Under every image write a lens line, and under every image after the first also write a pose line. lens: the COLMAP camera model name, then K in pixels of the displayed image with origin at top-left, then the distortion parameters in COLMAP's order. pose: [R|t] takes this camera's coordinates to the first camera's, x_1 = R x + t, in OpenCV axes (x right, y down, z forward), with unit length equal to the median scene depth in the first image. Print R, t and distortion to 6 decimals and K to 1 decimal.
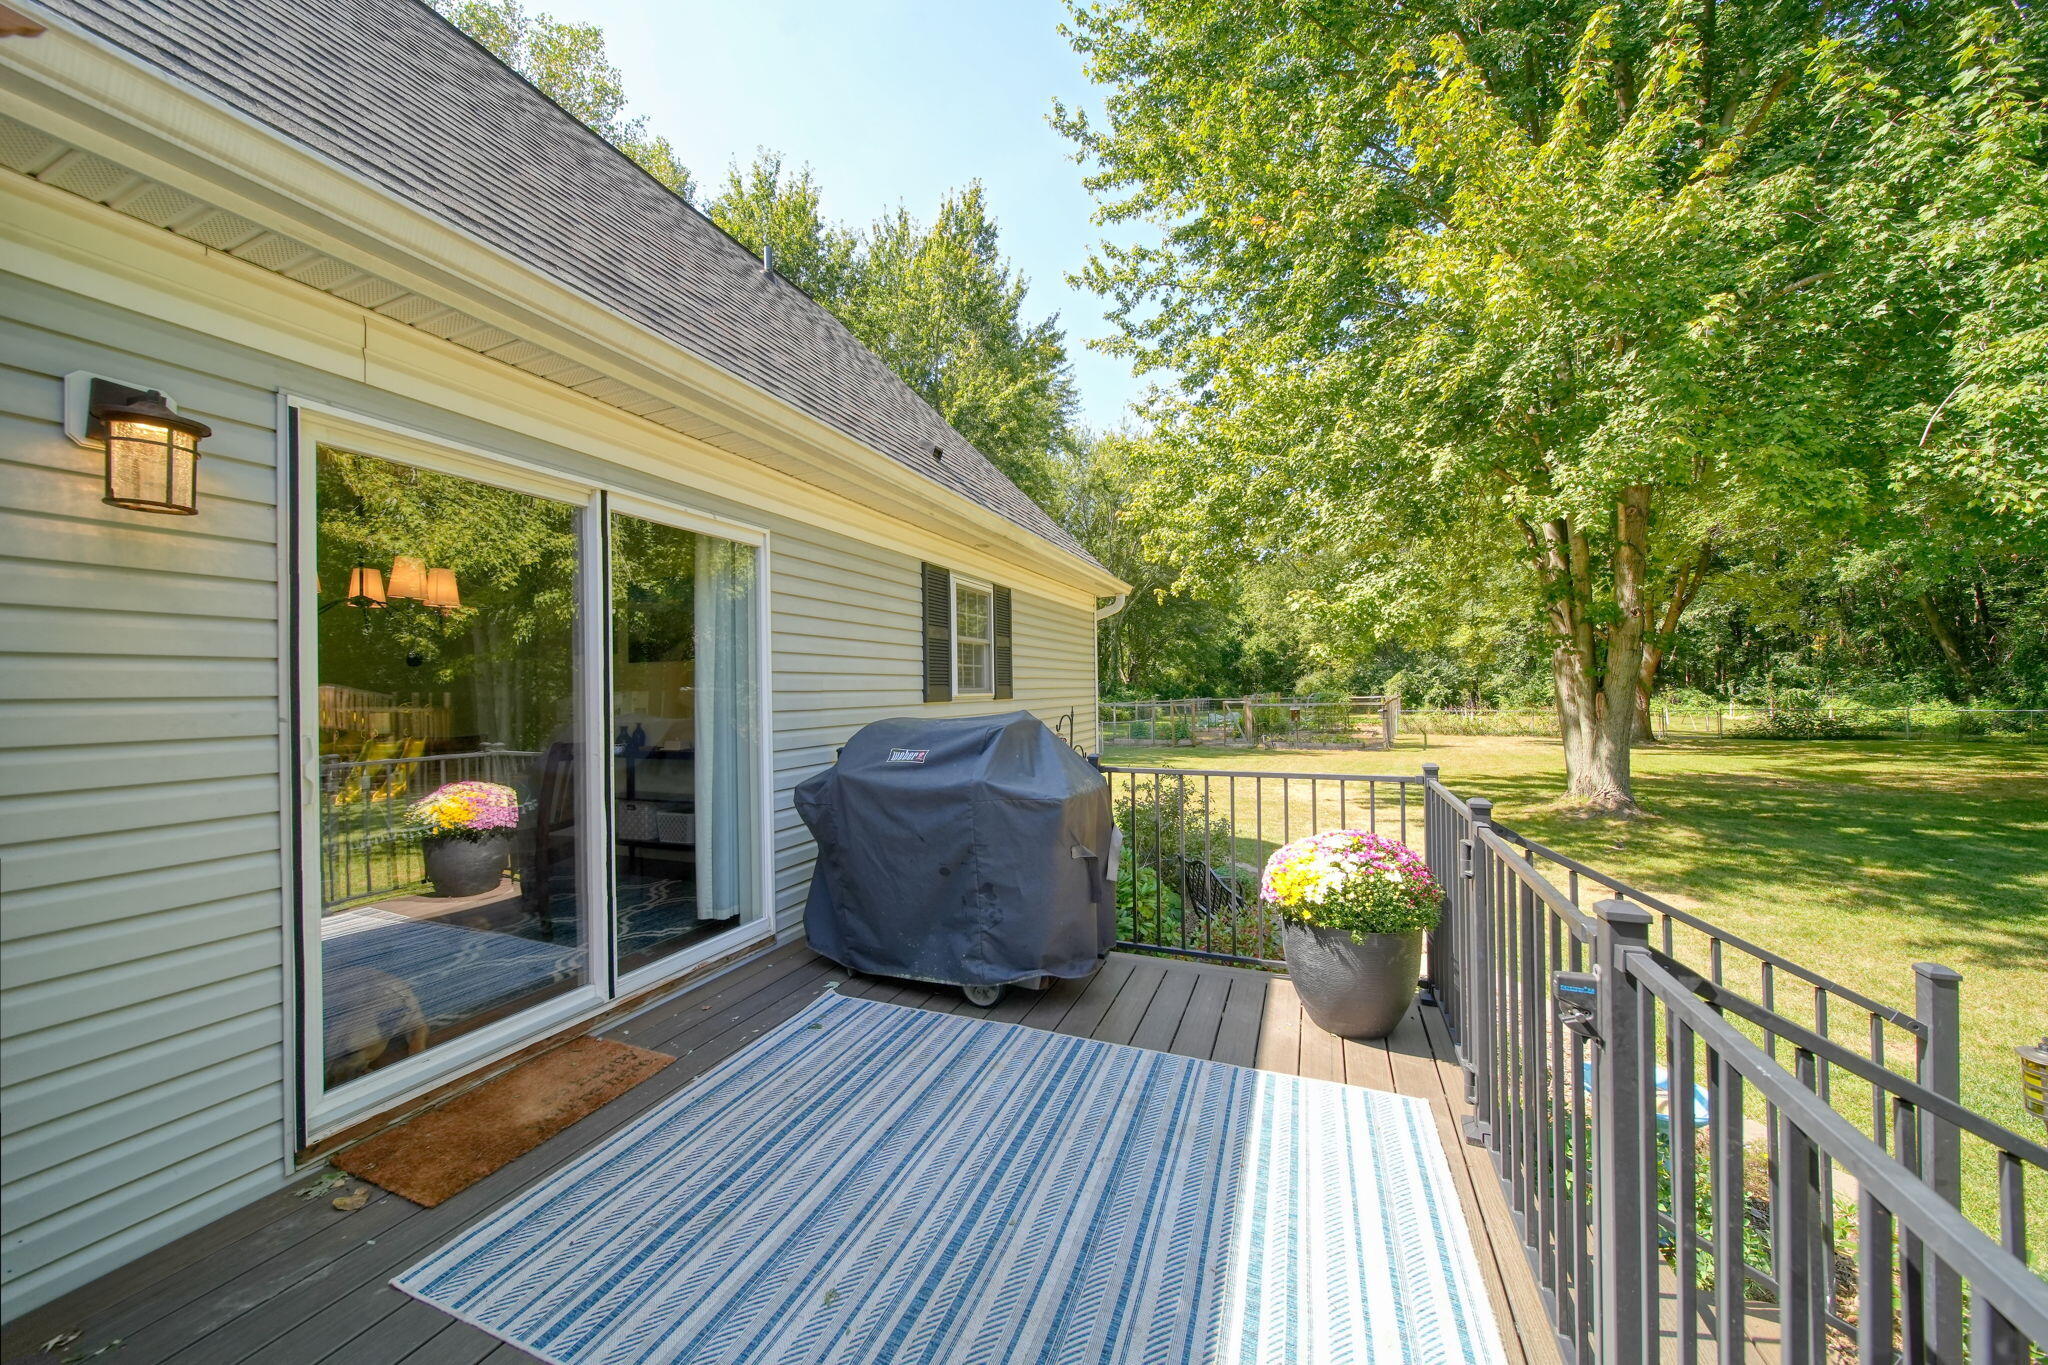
lens RADIAL K [[719.5, 0, 1028.8], [0, 719.5, 687.2], [0, 0, 1]] dist [-0.002098, -0.000980]
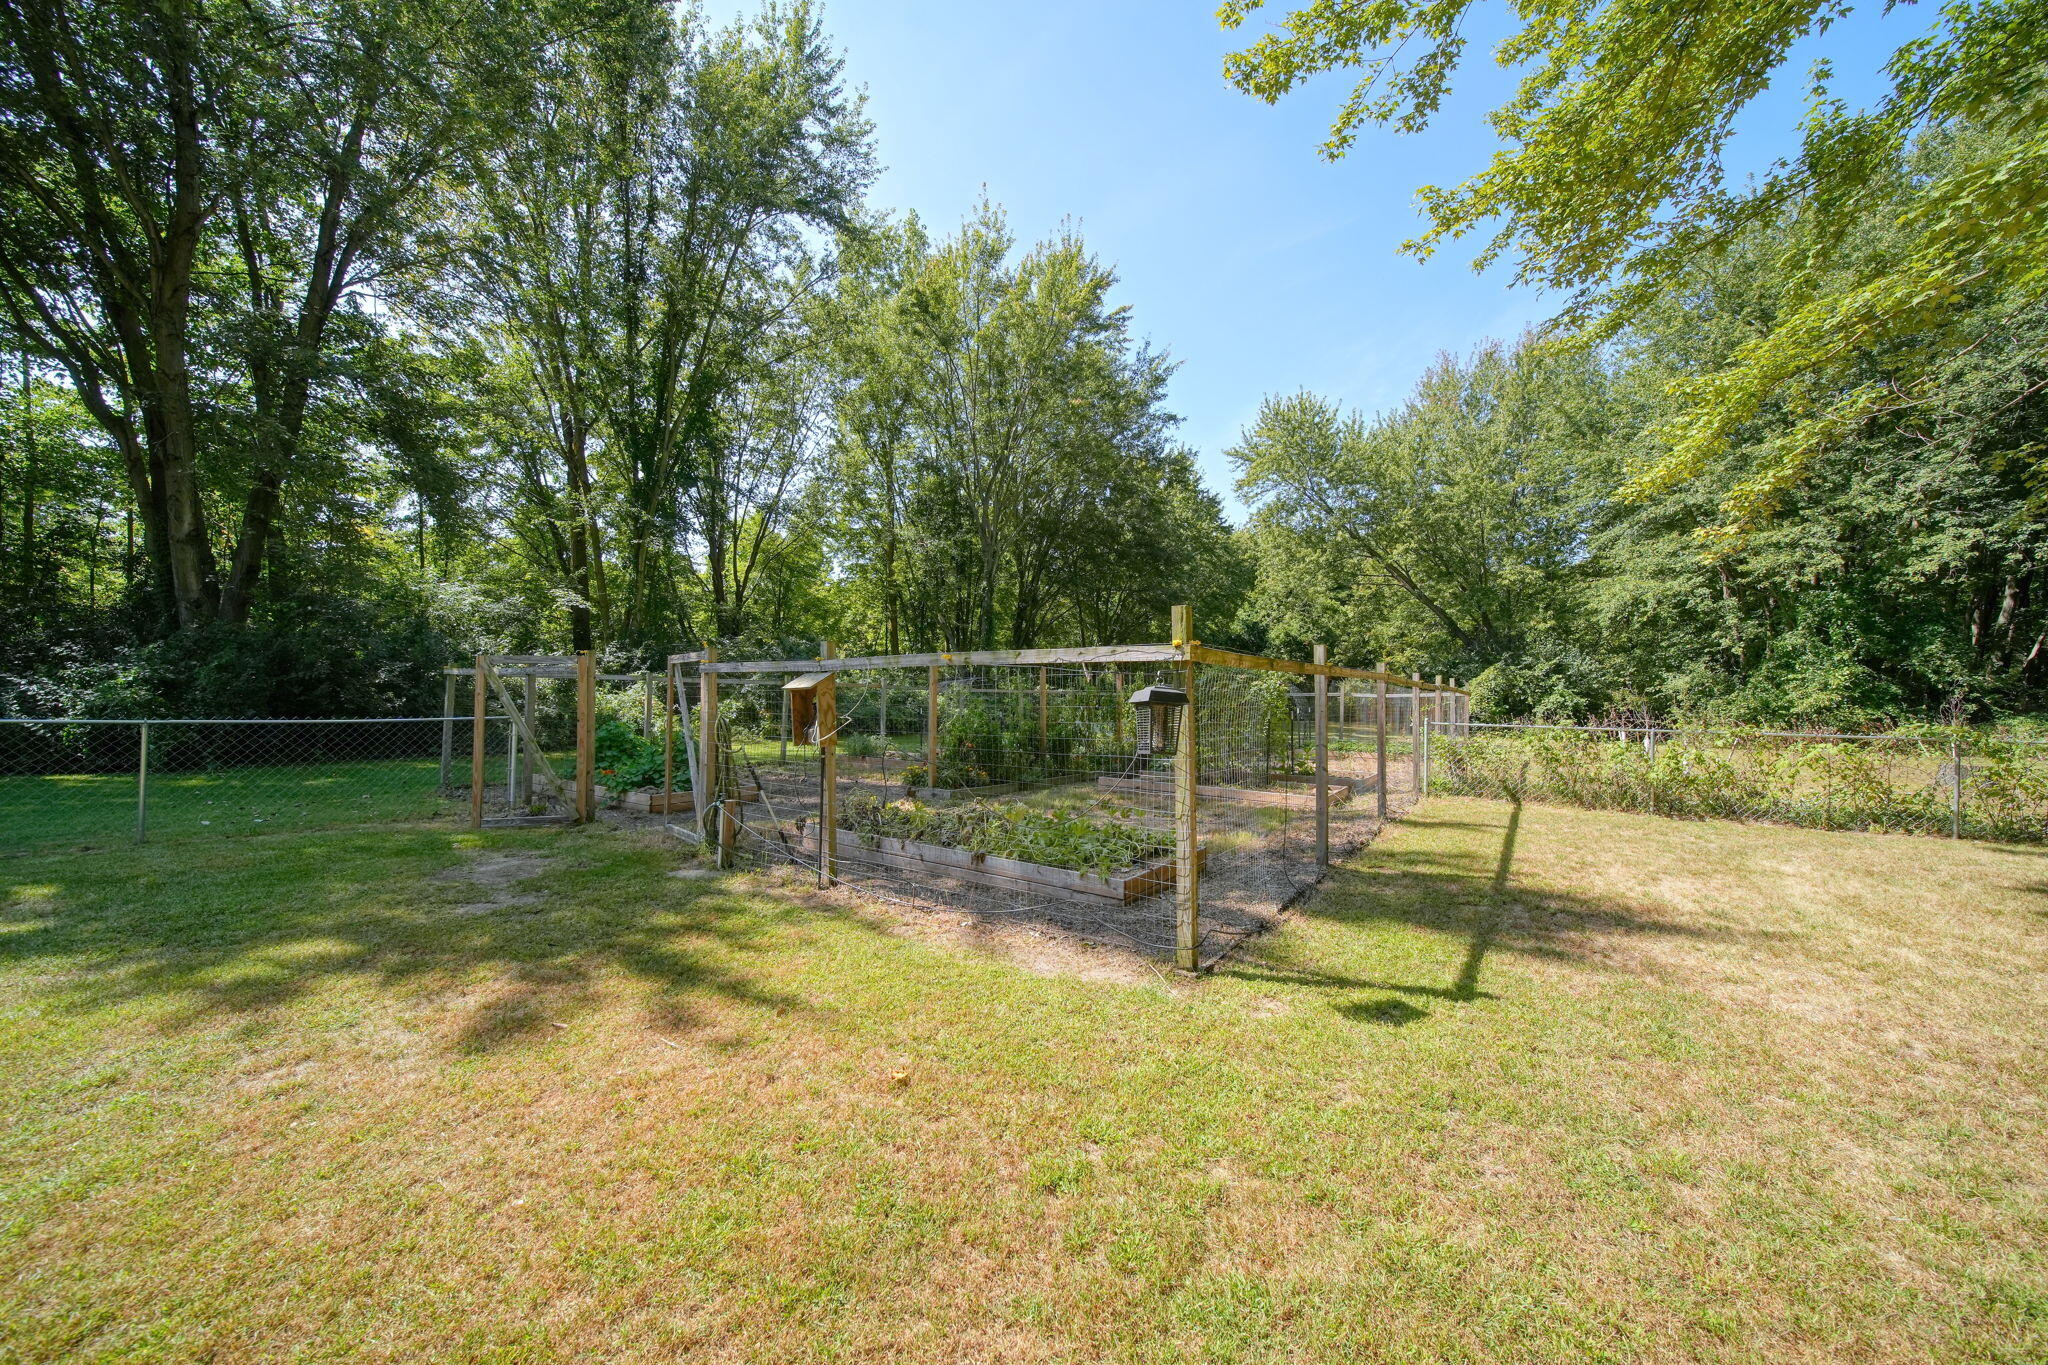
lens RADIAL K [[719.5, 0, 1020.1], [0, 719.5, 687.5], [0, 0, 1]] dist [-0.002098, -0.000980]
pose [[0.991539, 0.029004, -0.126530, 0.237665], [-0.030138, 0.999521, -0.007052, 0.015649], [0.126265, 0.010806, 0.991938, 0.419809]]
